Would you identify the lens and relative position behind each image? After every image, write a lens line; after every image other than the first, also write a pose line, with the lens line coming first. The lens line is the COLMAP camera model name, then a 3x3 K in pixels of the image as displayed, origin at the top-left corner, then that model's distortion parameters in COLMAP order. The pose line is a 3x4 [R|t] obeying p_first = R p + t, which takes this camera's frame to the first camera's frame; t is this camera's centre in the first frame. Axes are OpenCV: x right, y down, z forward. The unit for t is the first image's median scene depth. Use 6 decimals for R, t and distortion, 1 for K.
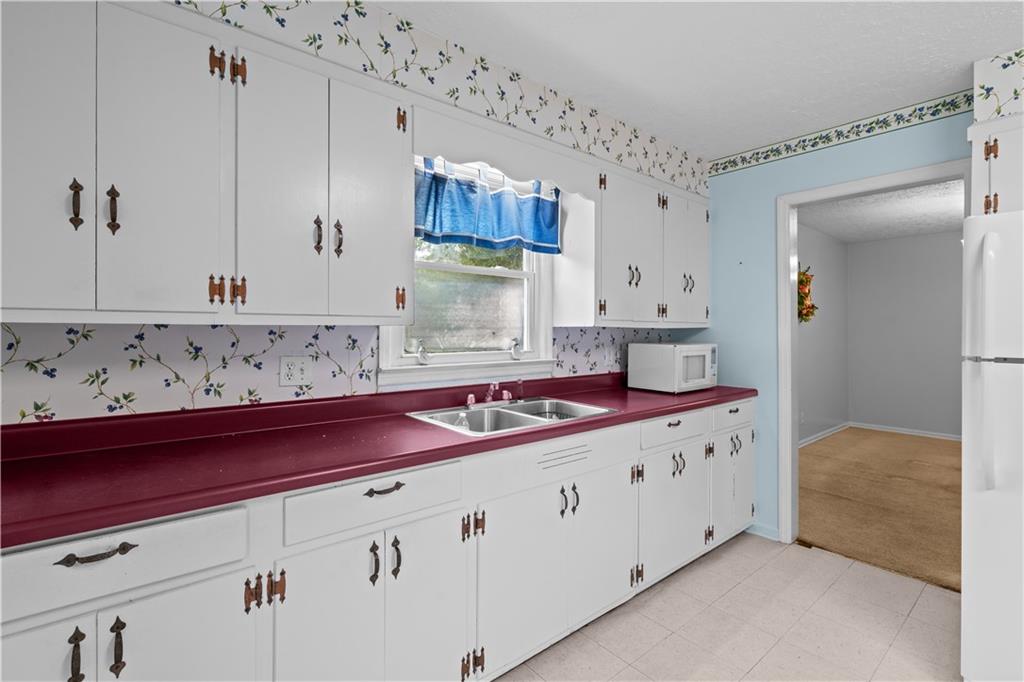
lens RADIAL K [[468.0, 0, 513.9], [0, 468.0, 329.6], [0, 0, 1]] dist [-0.002439, -0.000590]
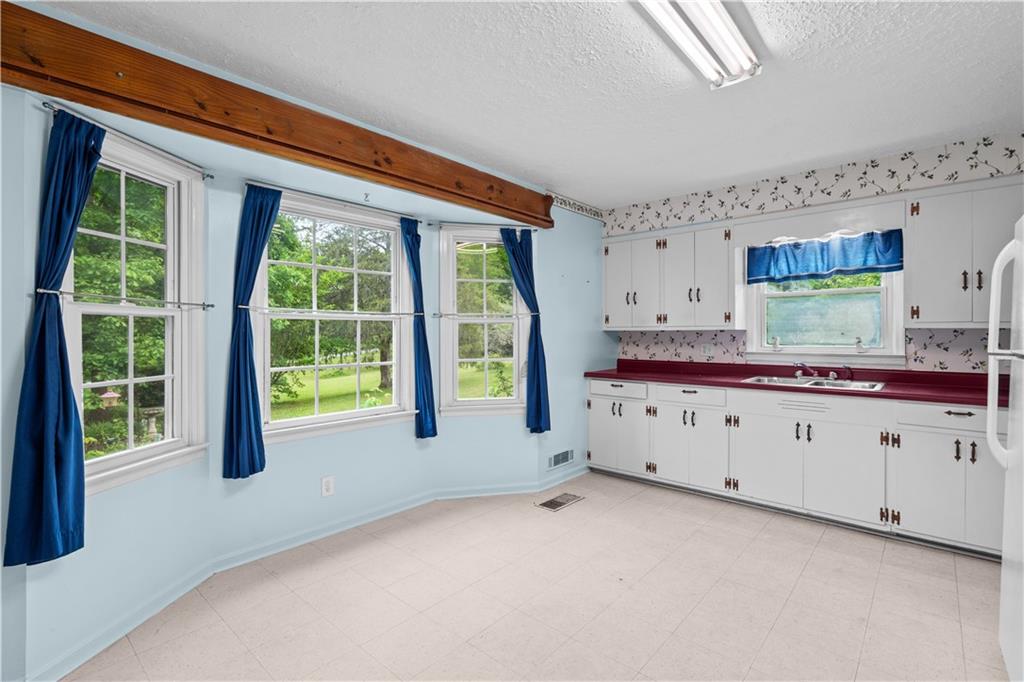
lens RADIAL K [[468.0, 0, 513.9], [0, 468.0, 329.6], [0, 0, 1]] dist [-0.002439, -0.000590]
pose [[0.152376, -0.011134, -0.988260, 1.458918], [0.003687, 0.999936, -0.010697, 0.008156], [0.988316, -0.002014, 0.152408, -0.259678]]
